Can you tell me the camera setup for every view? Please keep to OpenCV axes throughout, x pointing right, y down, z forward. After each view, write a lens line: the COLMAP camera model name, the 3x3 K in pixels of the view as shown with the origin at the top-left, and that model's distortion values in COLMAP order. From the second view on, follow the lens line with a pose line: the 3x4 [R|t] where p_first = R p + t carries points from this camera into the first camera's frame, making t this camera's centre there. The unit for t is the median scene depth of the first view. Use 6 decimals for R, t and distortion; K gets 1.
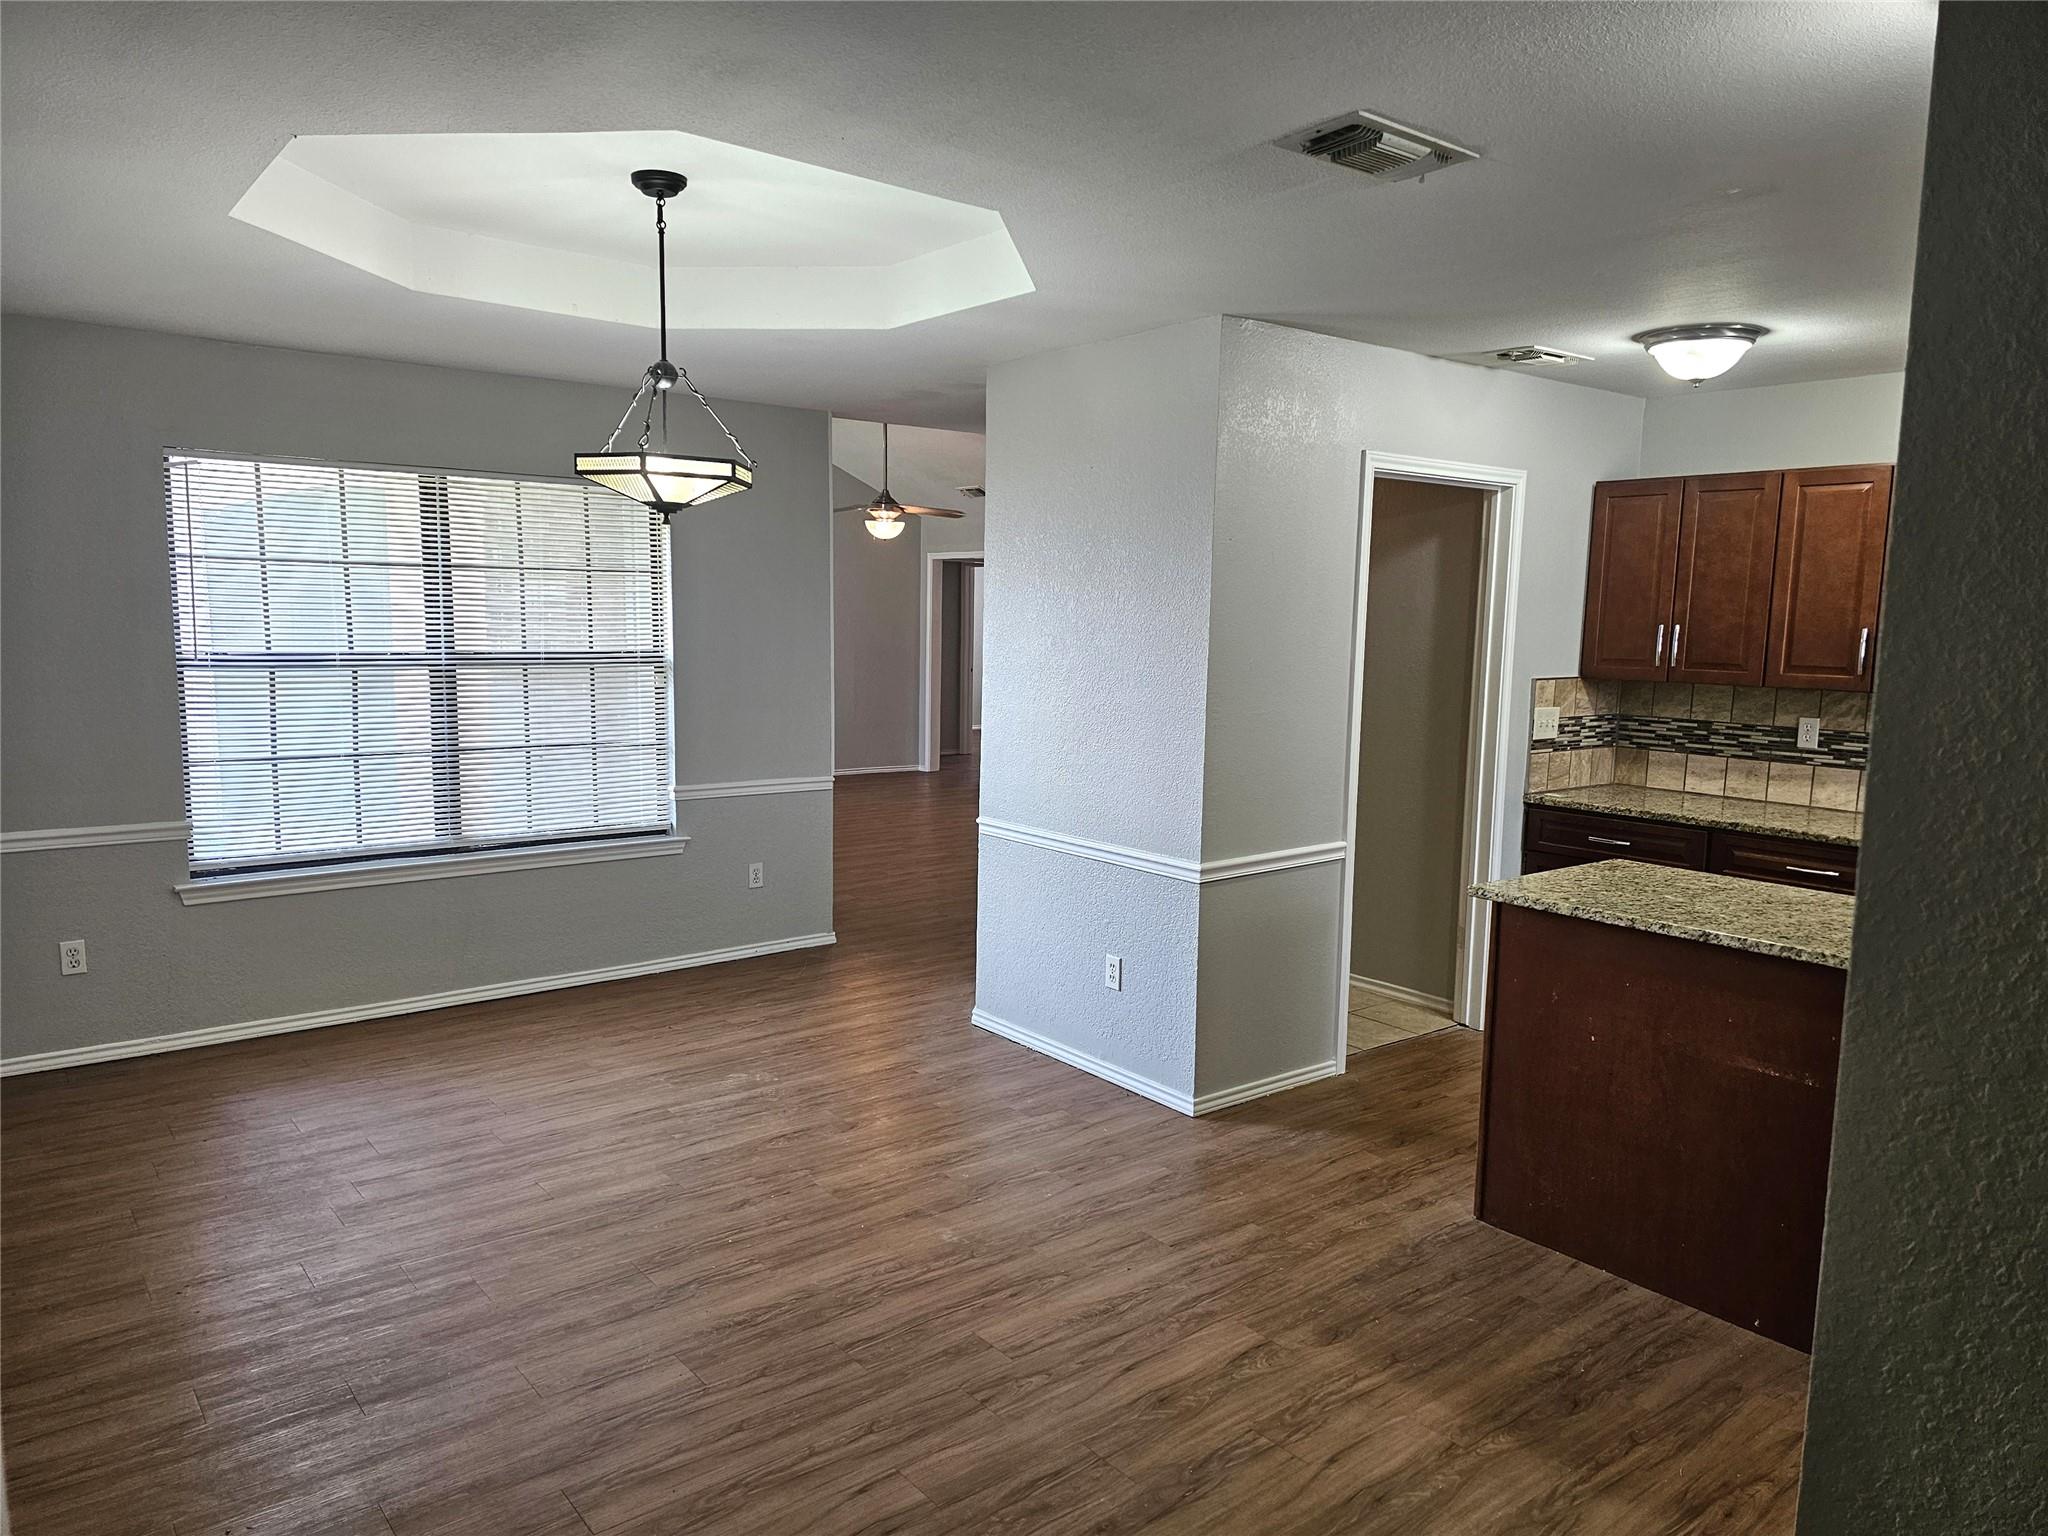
lens RADIAL K [[1374.9, 0, 1018.2], [0, 1374.9, 791.6], [0, 0, 1]] dist [0.073627, -0.069811]
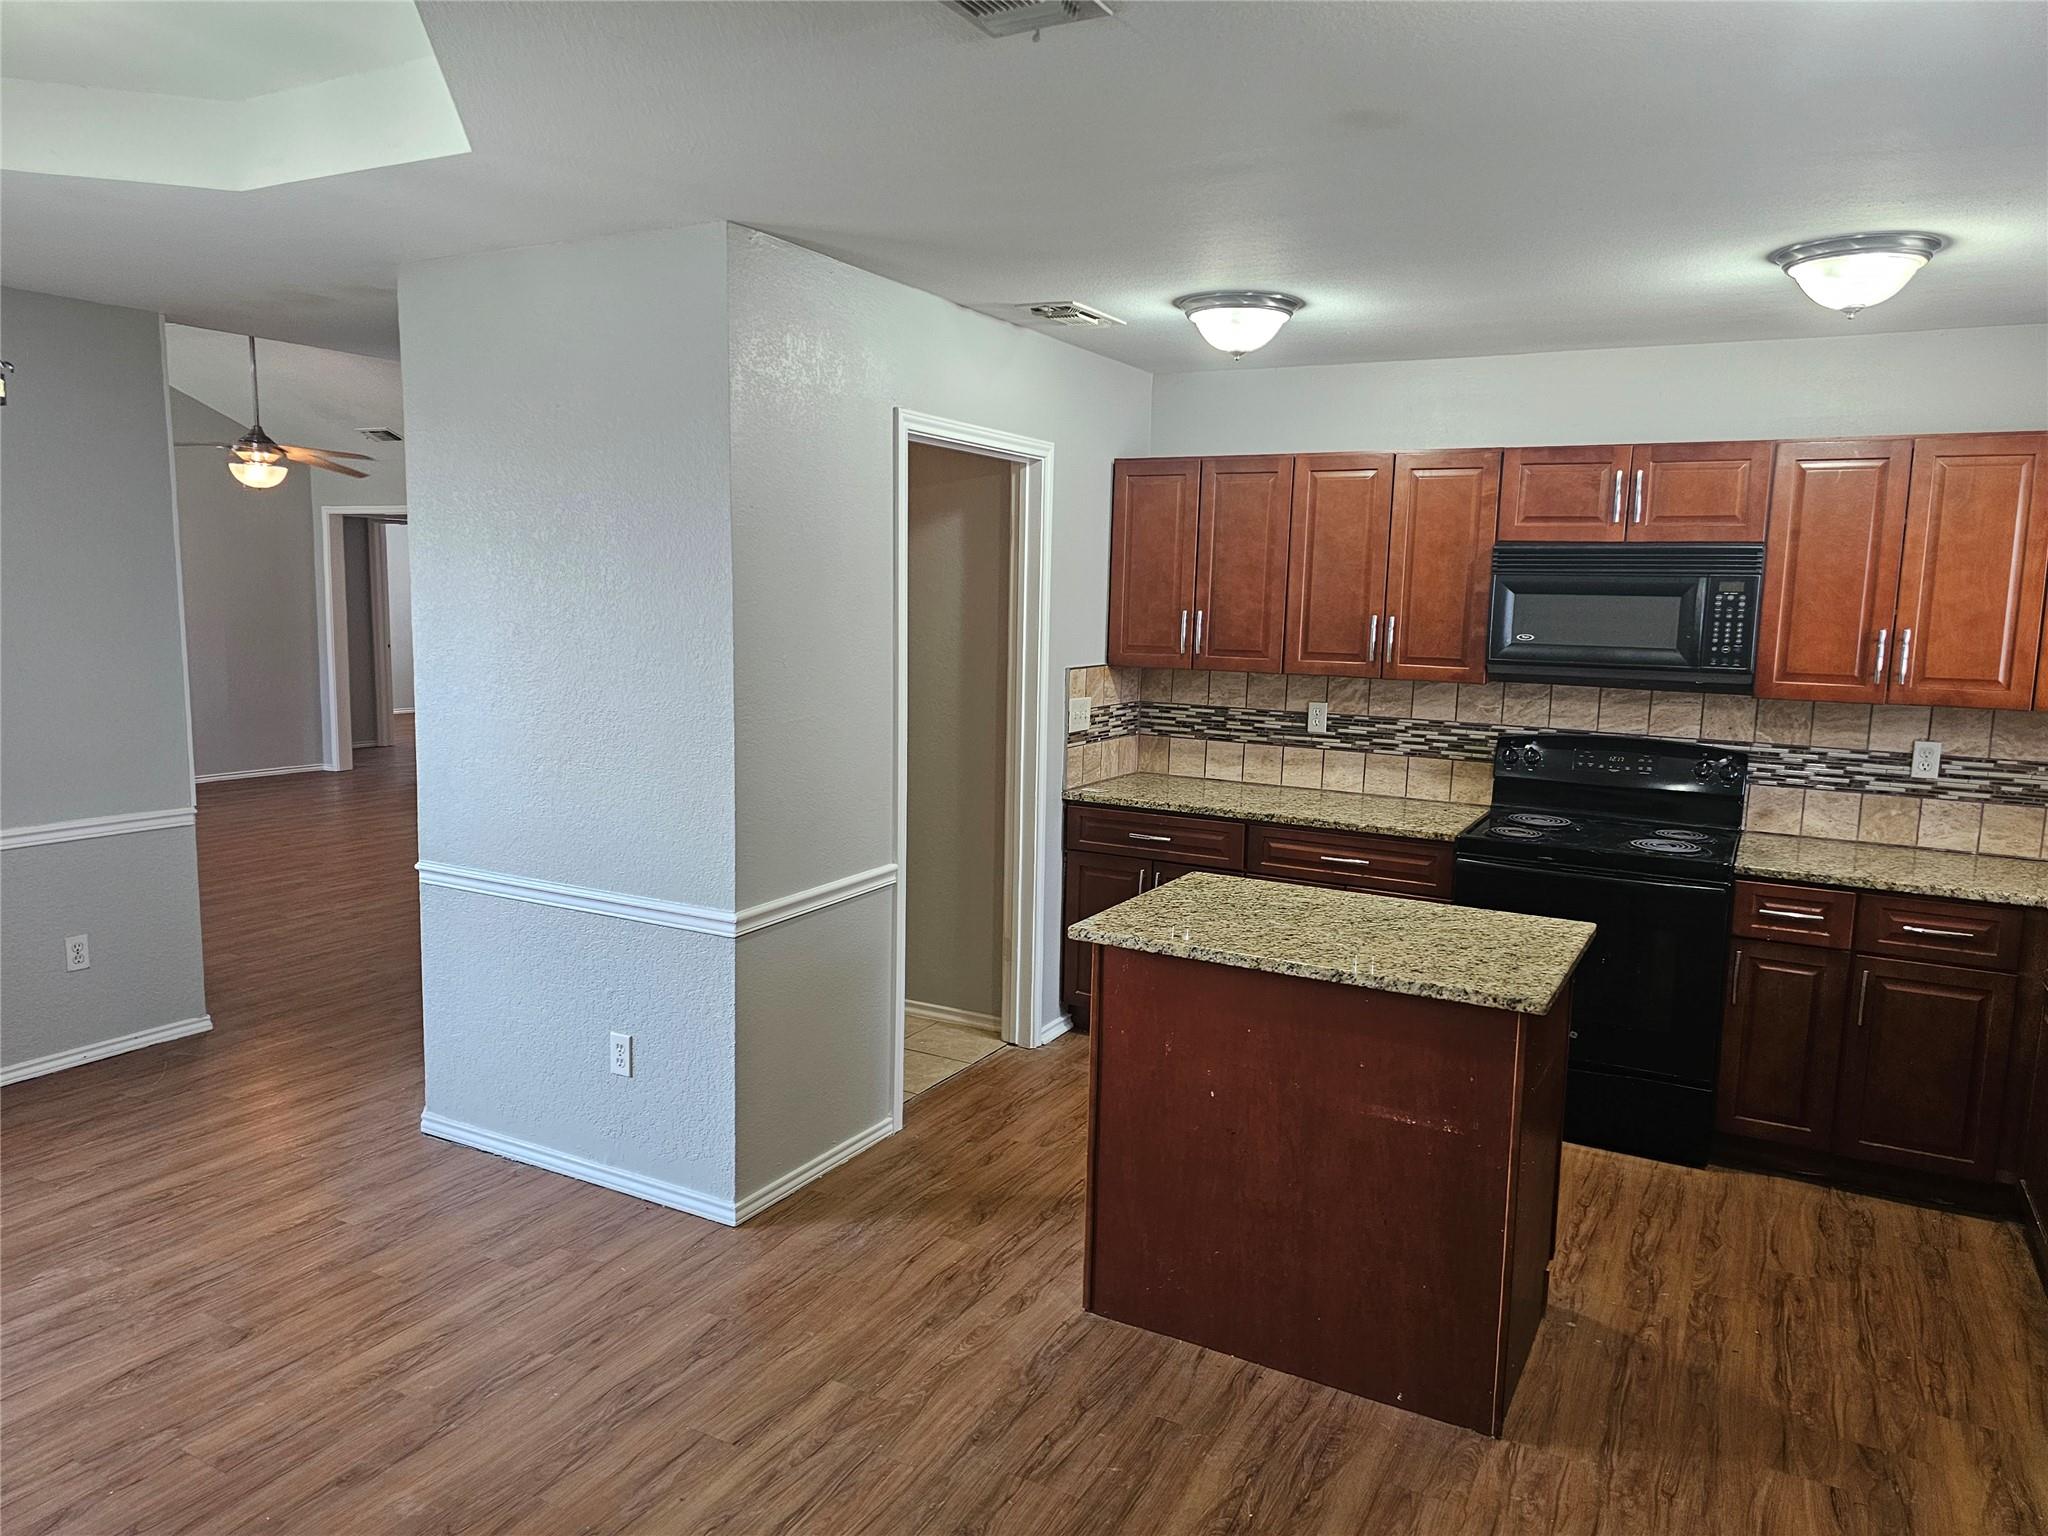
lens RADIAL K [[1374.9, 0, 1032.5], [0, 1374.9, 772.9], [0, 0, 1]] dist [0.073627, -0.069811]
pose [[0.921175, -0.047809, 0.386200, -0.012250], [0.043716, 0.998856, 0.019379, -0.033520], [-0.386685, -0.000968, 0.922211, 0.178080]]
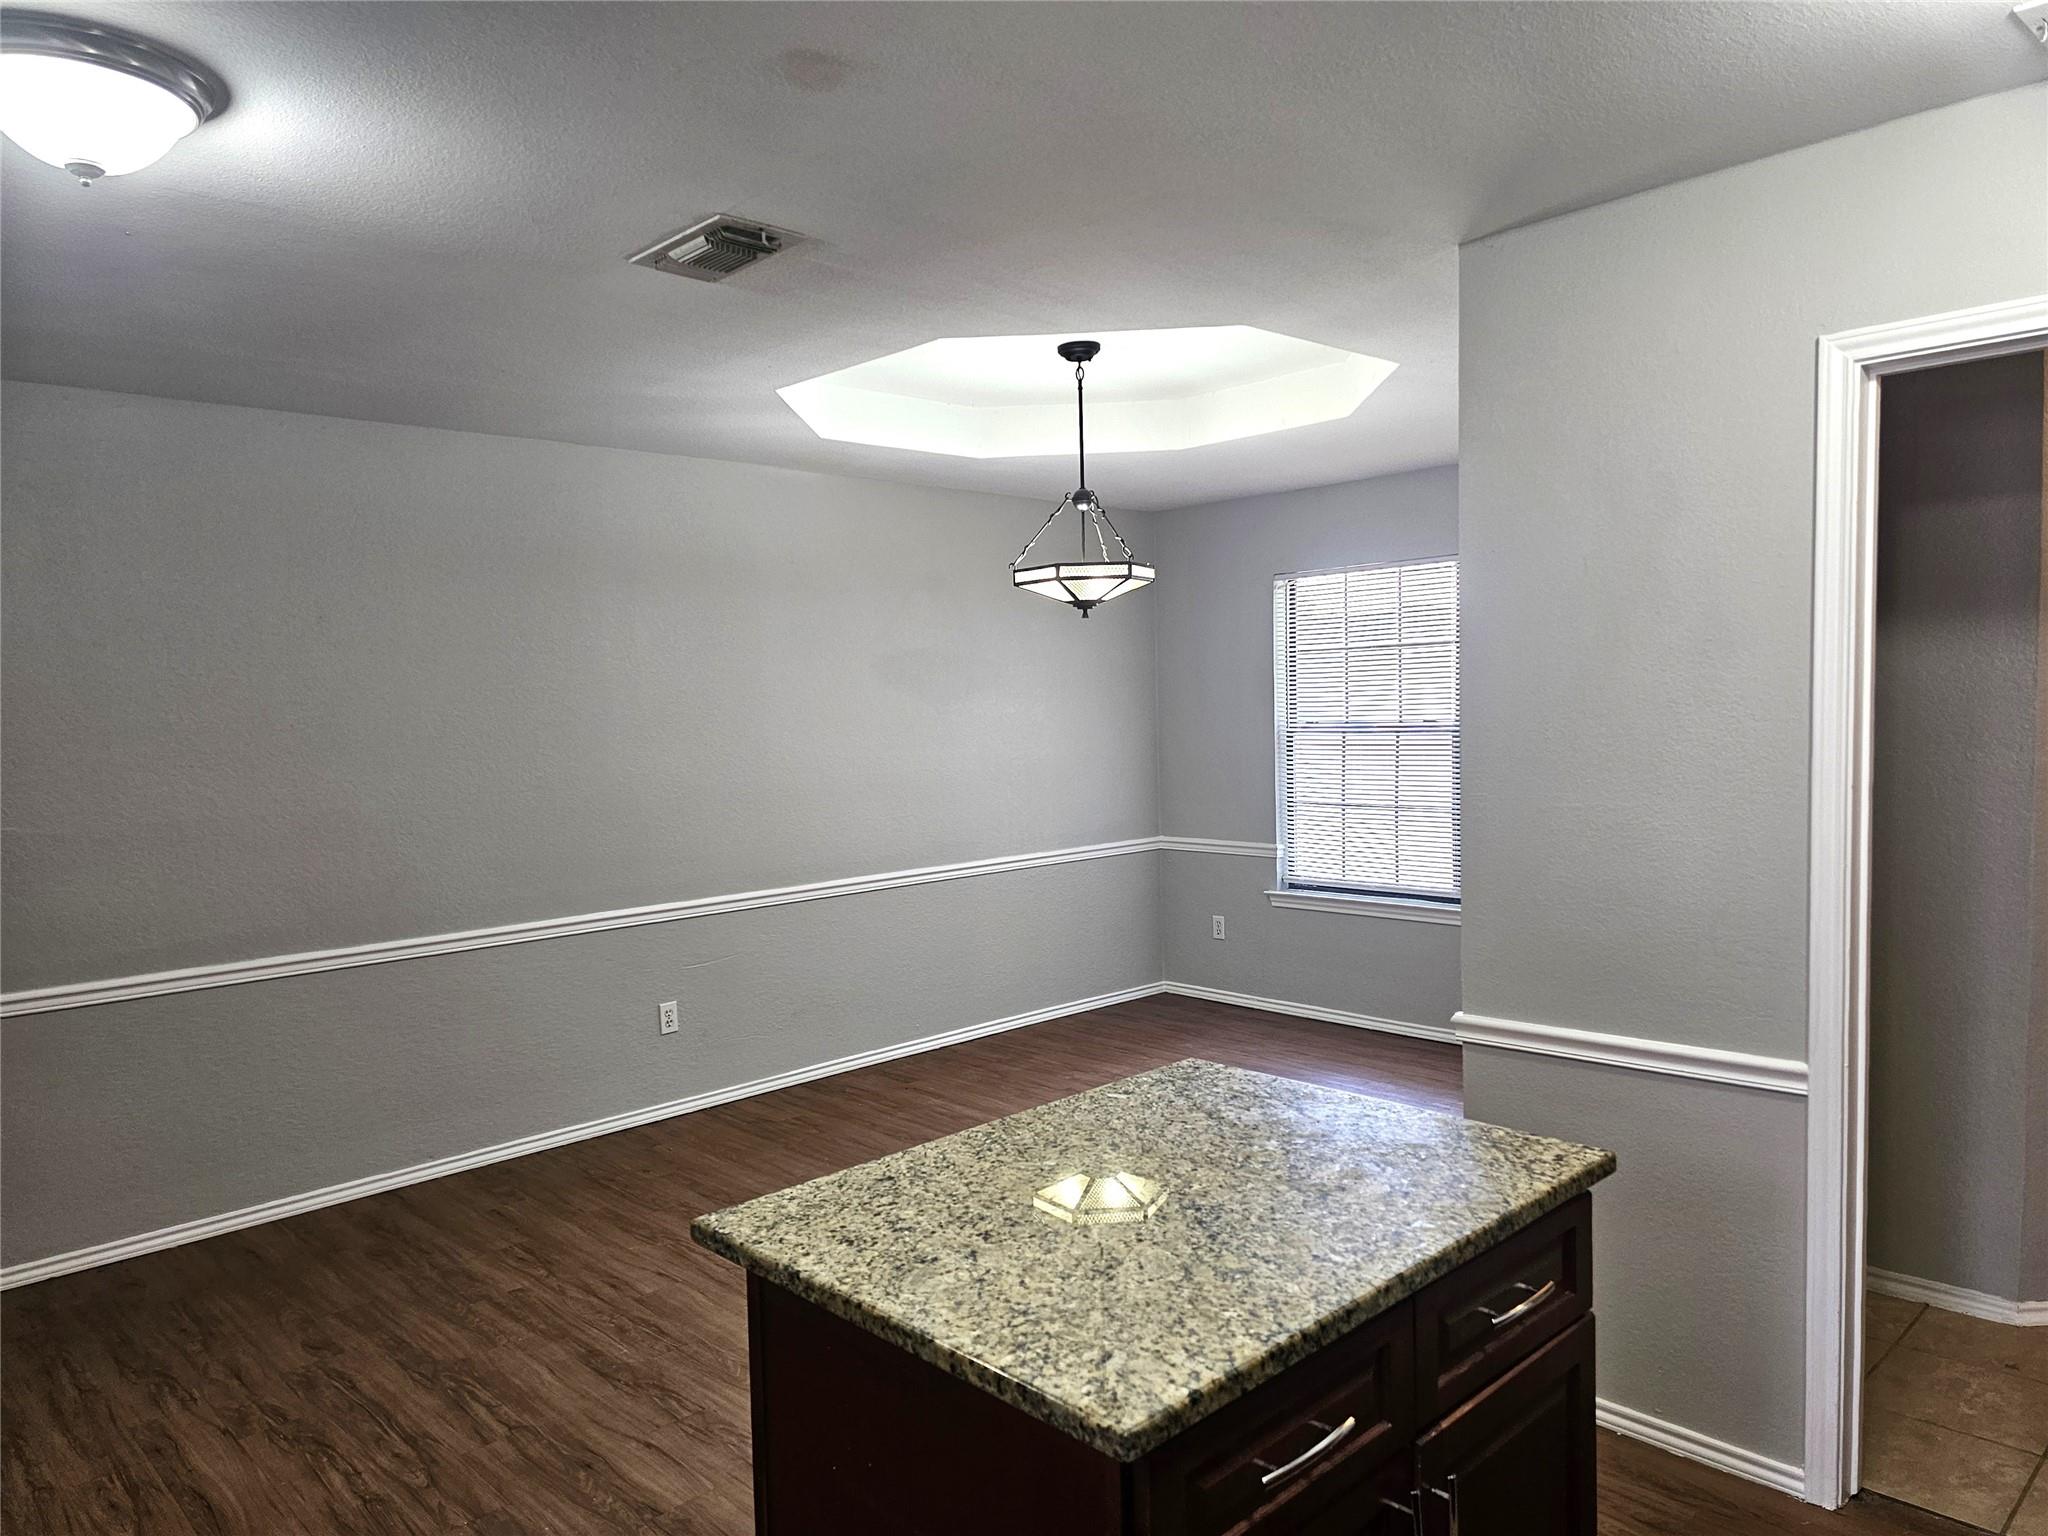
lens RADIAL K [[1374.9, 0, 1019.8], [0, 1374.9, 790.0], [0, 0, 1]] dist [0.073627, -0.069811]
pose [[0.090807, 0.047222, -0.994748, 0.751460], [-0.098386, 0.994414, 0.038224, -0.061195], [0.990997, 0.094399, 0.094946, 0.644076]]
